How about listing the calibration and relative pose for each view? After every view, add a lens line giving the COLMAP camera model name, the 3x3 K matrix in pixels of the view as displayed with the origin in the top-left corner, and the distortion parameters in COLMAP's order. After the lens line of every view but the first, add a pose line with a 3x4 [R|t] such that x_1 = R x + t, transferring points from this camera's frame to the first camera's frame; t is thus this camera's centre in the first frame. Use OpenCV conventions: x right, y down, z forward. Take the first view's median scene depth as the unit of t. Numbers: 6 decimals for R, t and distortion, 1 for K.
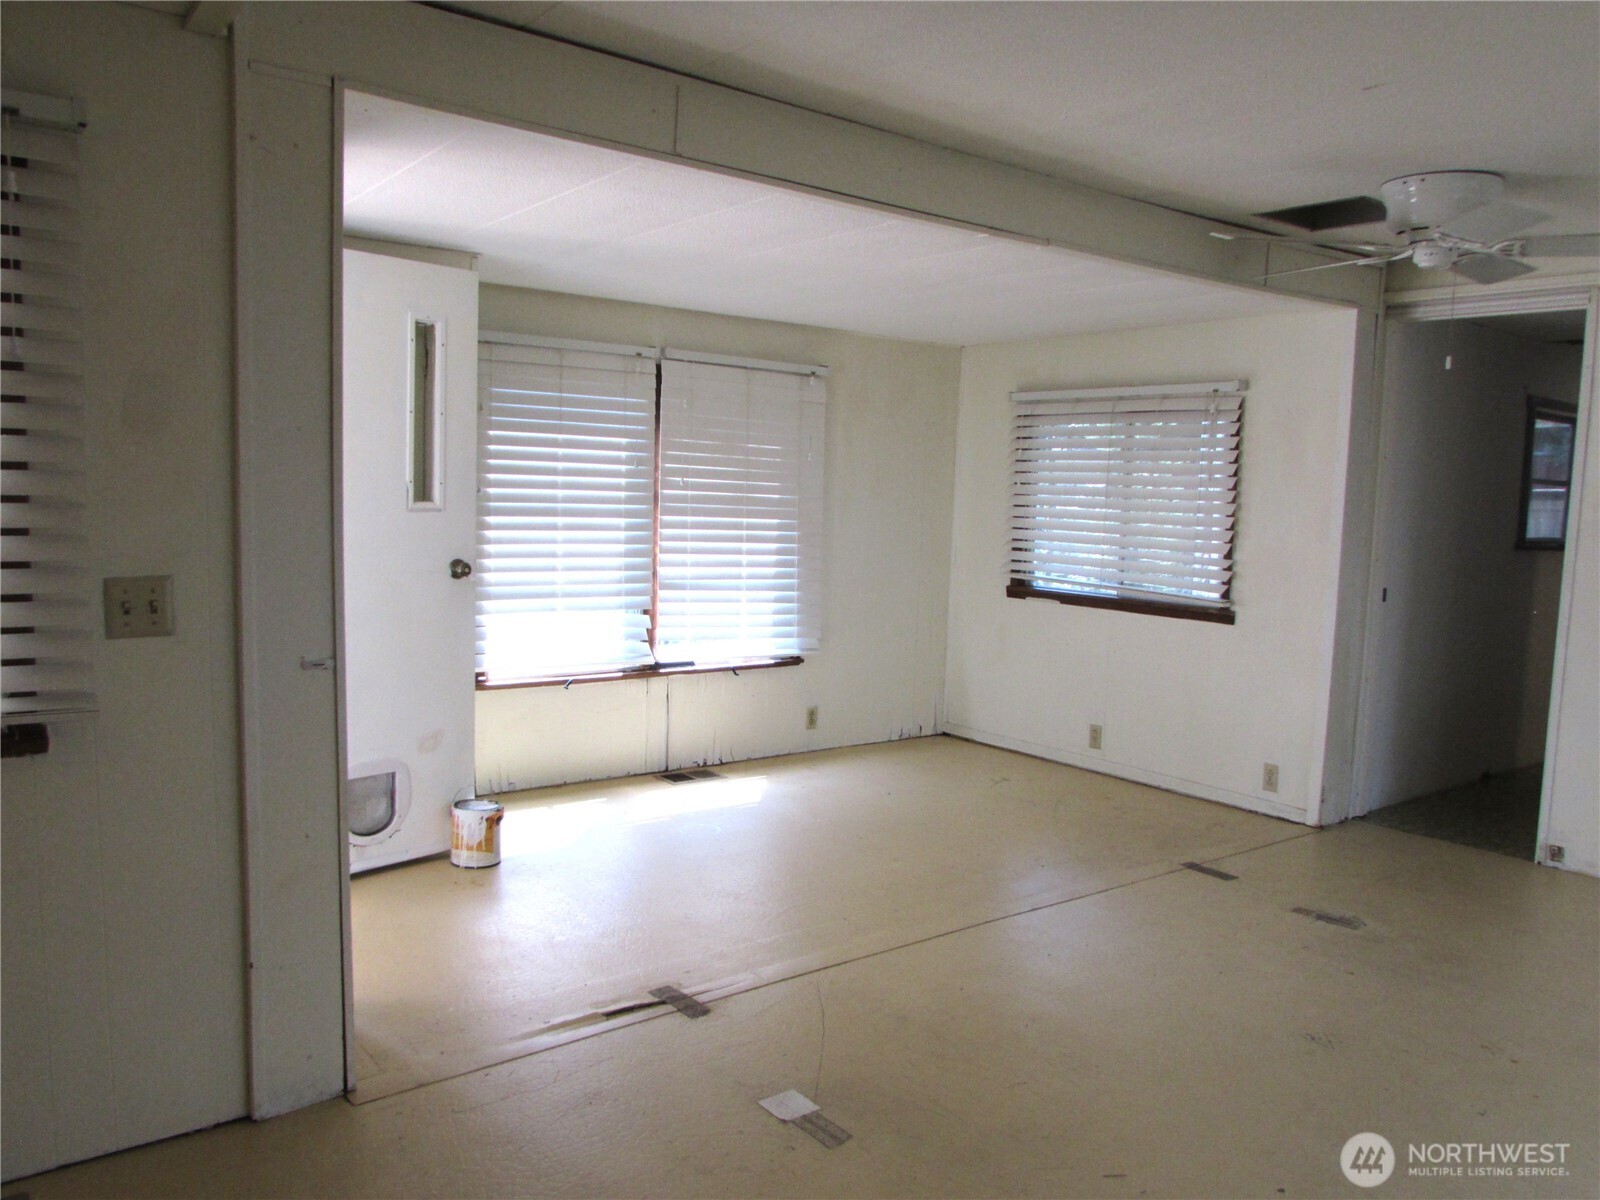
lens RADIAL K [[1188.4, 0, 859.5], [0, 1188.4, 603.5], [0, 0, 1]] dist [-0.050507, 0.011076]
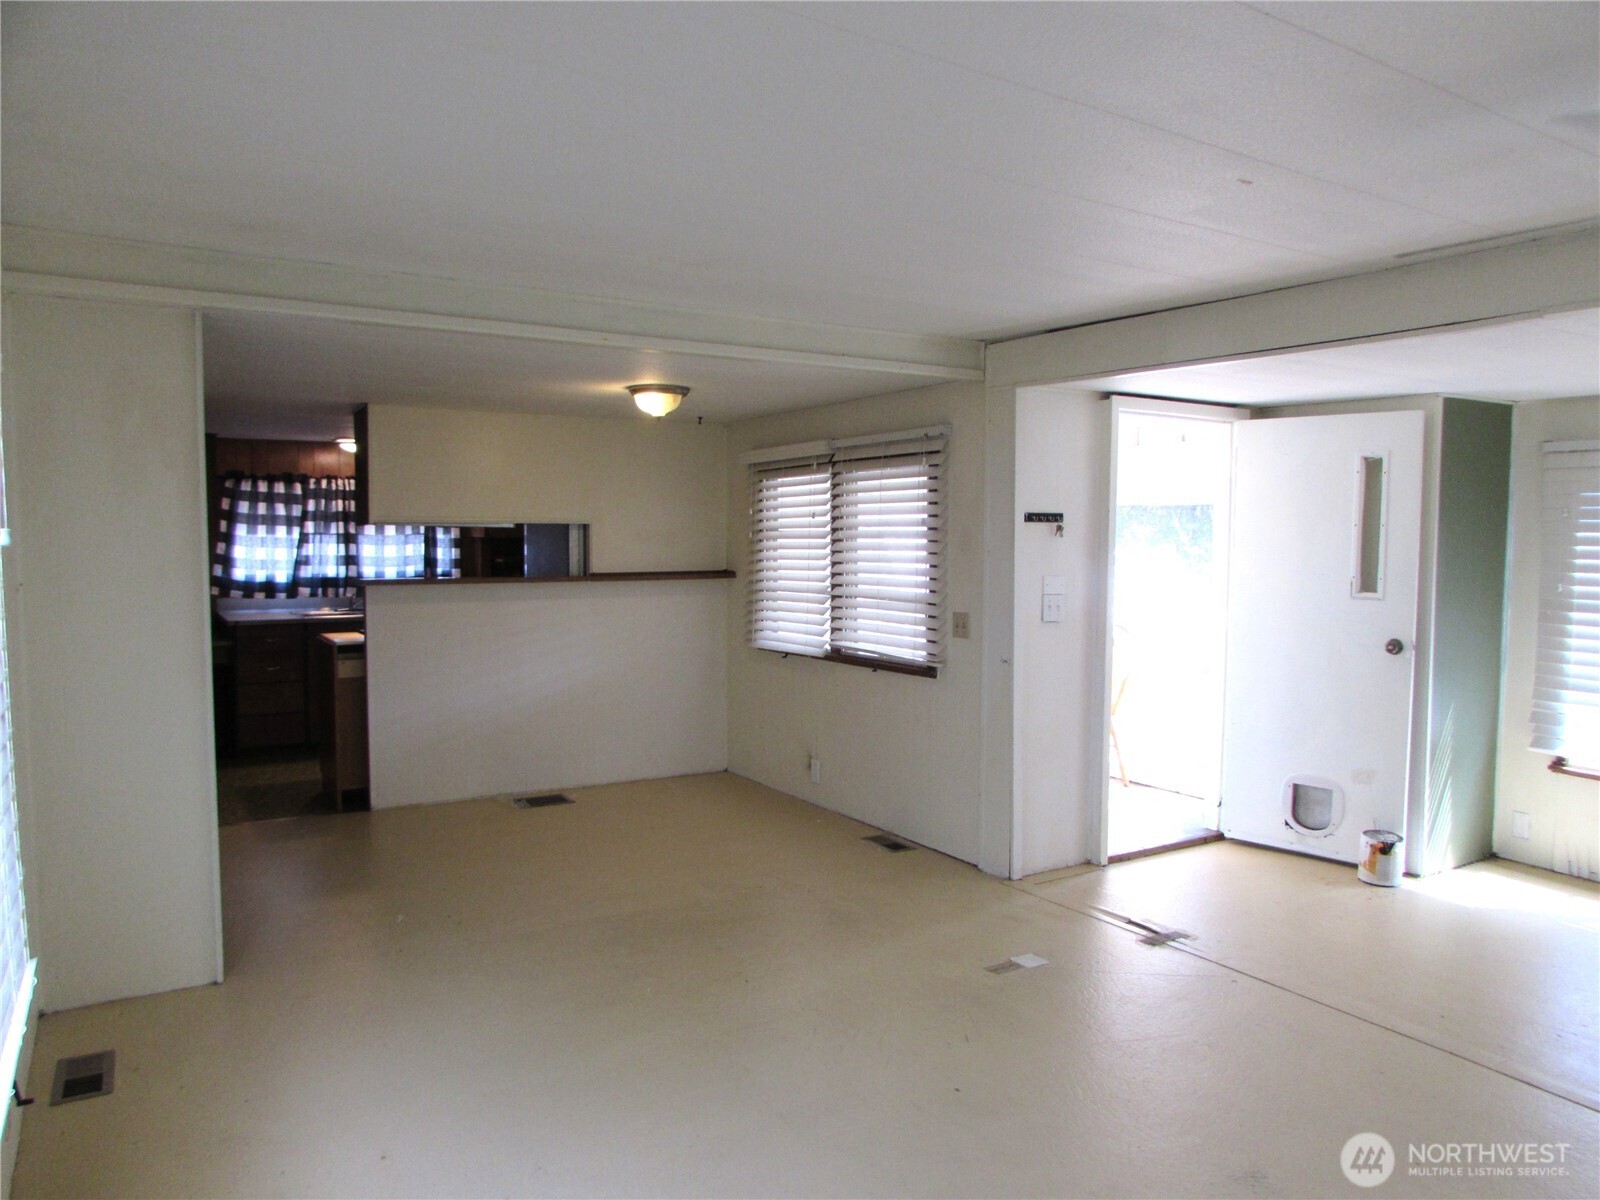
lens RADIAL K [[1127.0, 0, 804.4], [0, 1127.0, 642.9], [0, 0, 1]] dist [-0.027897, 0.002485]
pose [[-0.102345, 0.067363, -0.992465, 0.739273], [-0.111632, 0.990624, 0.078750, -0.046338], [0.988465, 0.118851, -0.093866, 0.396508]]
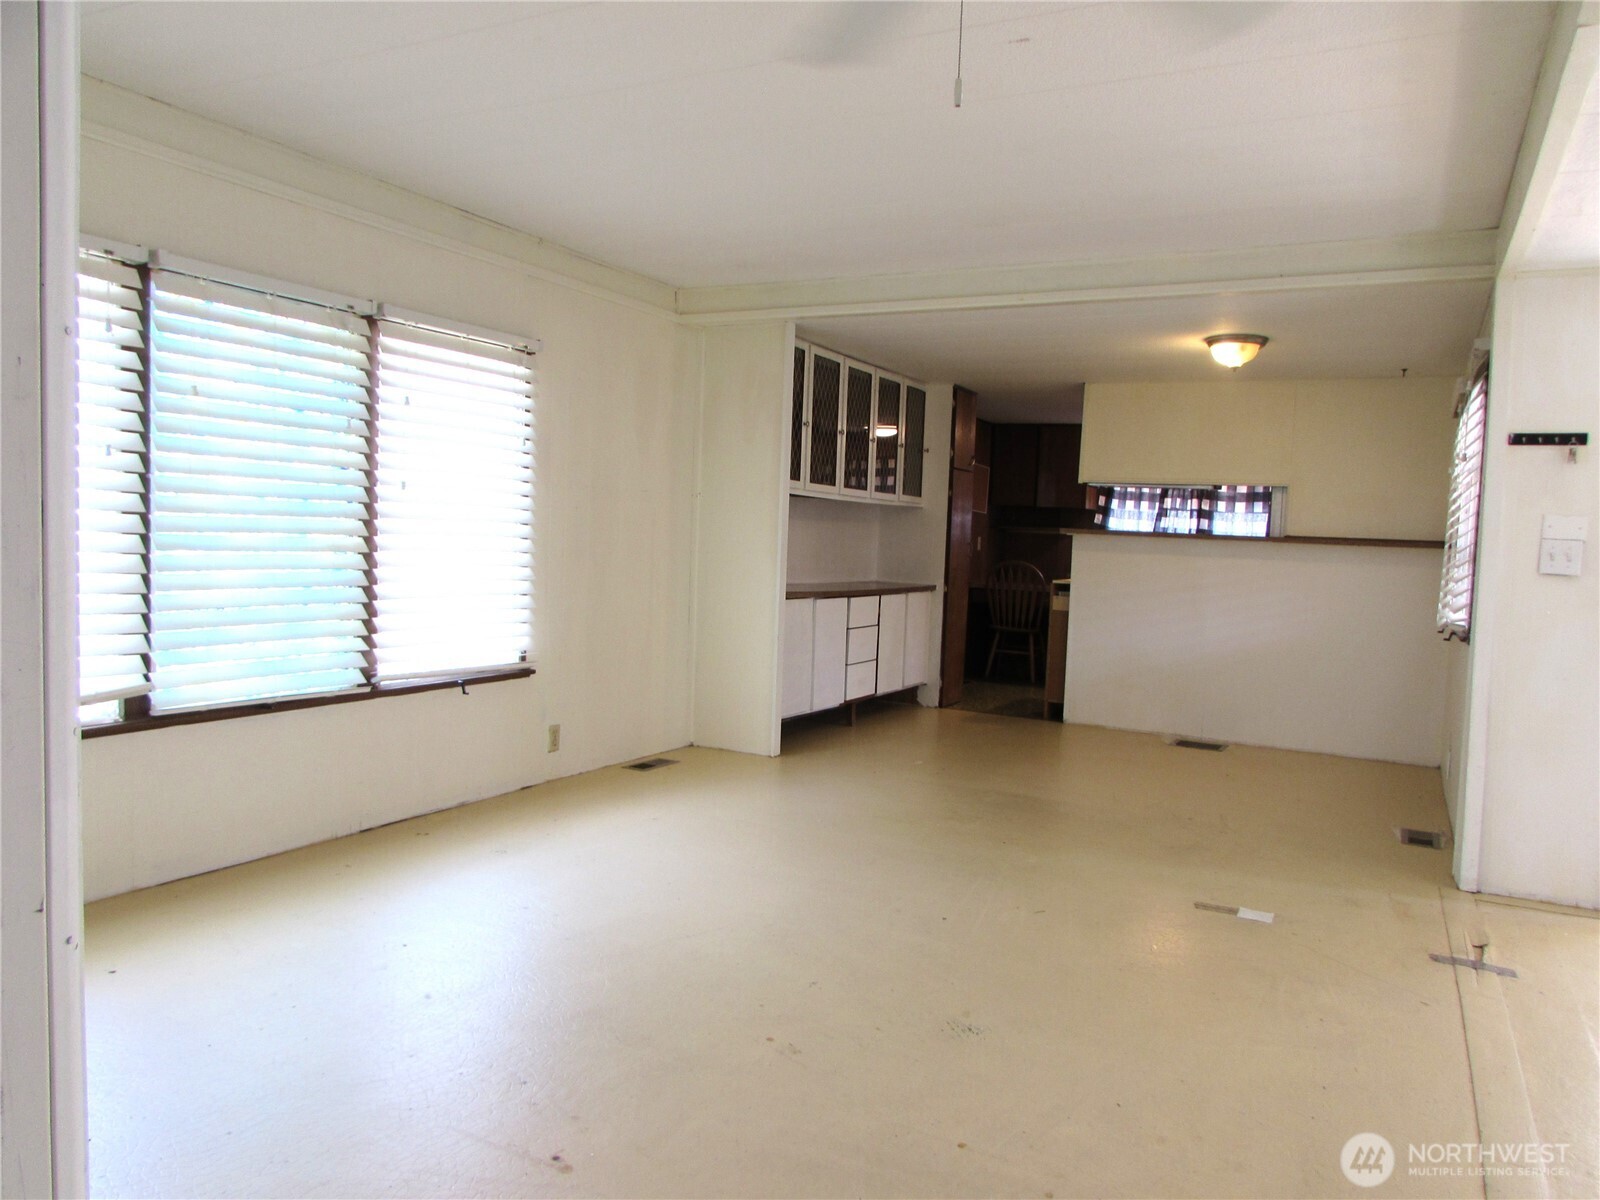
lens RADIAL K [[1188.4, 0, 859.5], [0, 1188.4, 603.5], [0, 0, 1]] dist [-0.050507, 0.011076]
pose [[-0.906000, -0.046429, -0.420724, 0.503827], [-0.112008, 0.984832, 0.132519, -0.043818], [0.408190, 0.167186, -0.897457, 1.018181]]
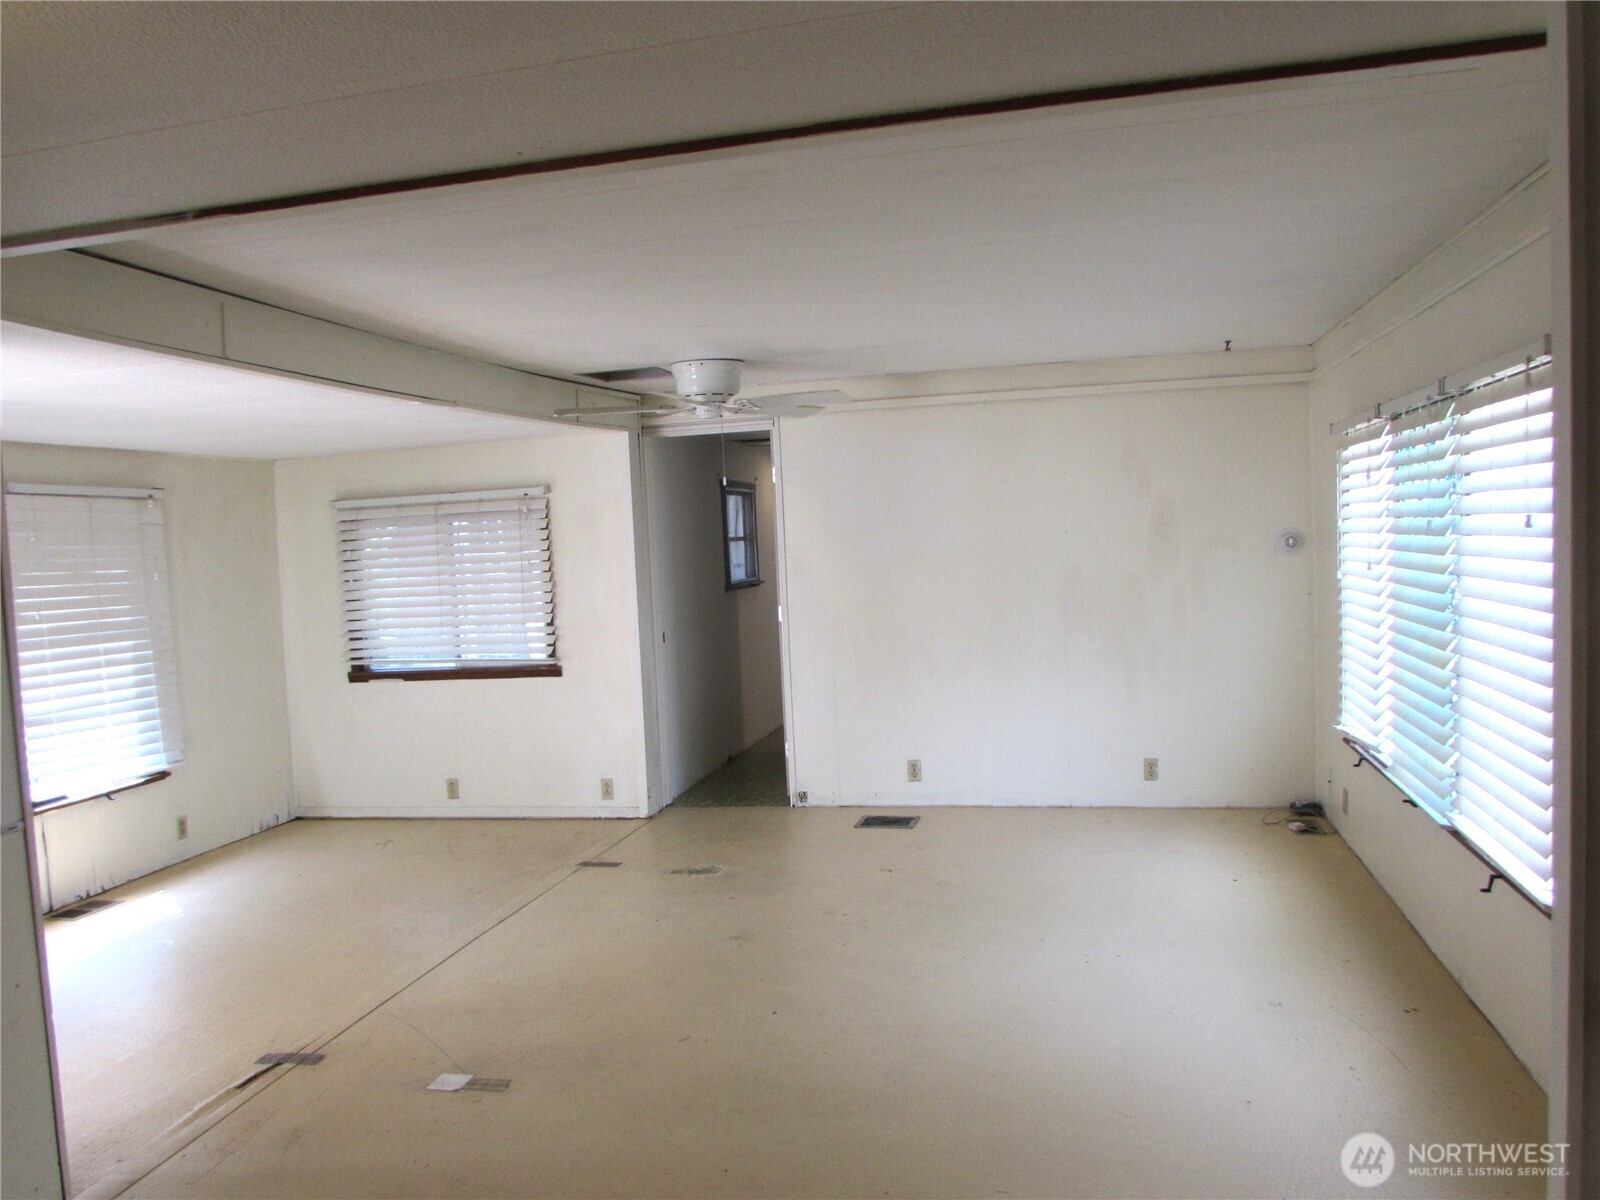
lens RADIAL K [[1188.4, 0, 859.5], [0, 1188.4, 603.5], [0, 0, 1]] dist [-0.050507, 0.011076]
pose [[0.748123, -0.110010, 0.654378, -0.266134], [0.135939, 0.990655, 0.011129, -0.030195], [-0.649487, 0.080629, 0.756086, -0.173915]]
